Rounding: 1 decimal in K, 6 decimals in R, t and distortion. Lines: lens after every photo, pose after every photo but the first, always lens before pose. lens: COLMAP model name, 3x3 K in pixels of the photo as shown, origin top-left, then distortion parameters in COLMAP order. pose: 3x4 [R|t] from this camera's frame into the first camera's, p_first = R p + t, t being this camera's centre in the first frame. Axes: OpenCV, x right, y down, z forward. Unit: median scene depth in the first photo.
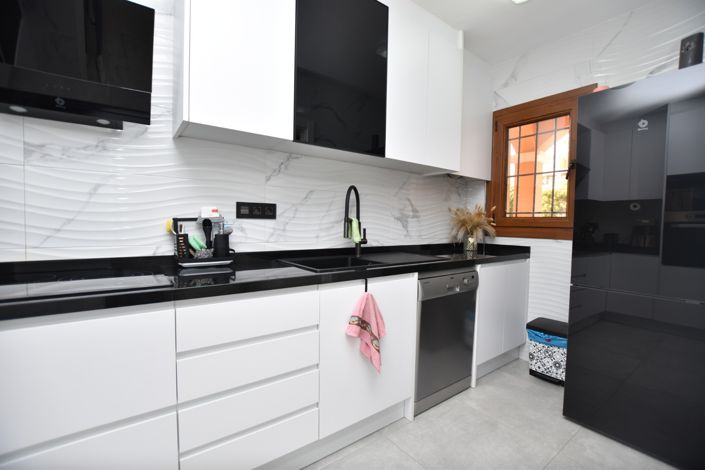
lens RADIAL K [[312.4, 0, 350.6], [0, 312.4, 235.5], [0, 0, 1]] dist [-0.002067, -0.000175]
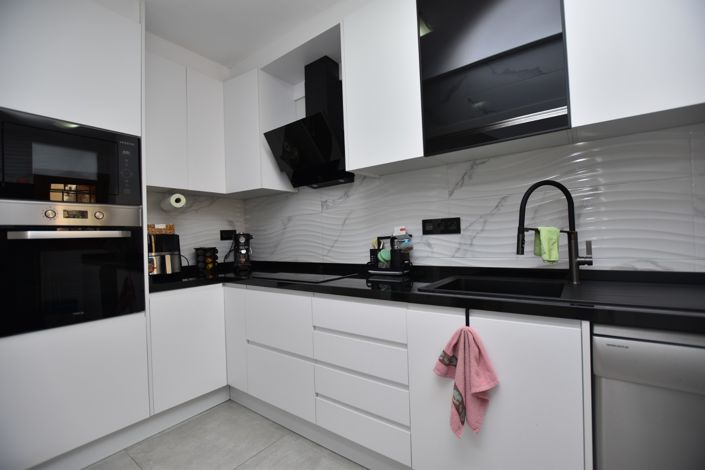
lens RADIAL K [[312.4, 0, 350.6], [0, 312.4, 235.5], [0, 0, 1]] dist [-0.002067, -0.000175]
pose [[0.304539, -0.031996, -0.951962, 0.600699], [-0.000673, 0.999428, -0.033807, -0.014388], [0.952500, 0.010936, 0.304343, 0.413131]]
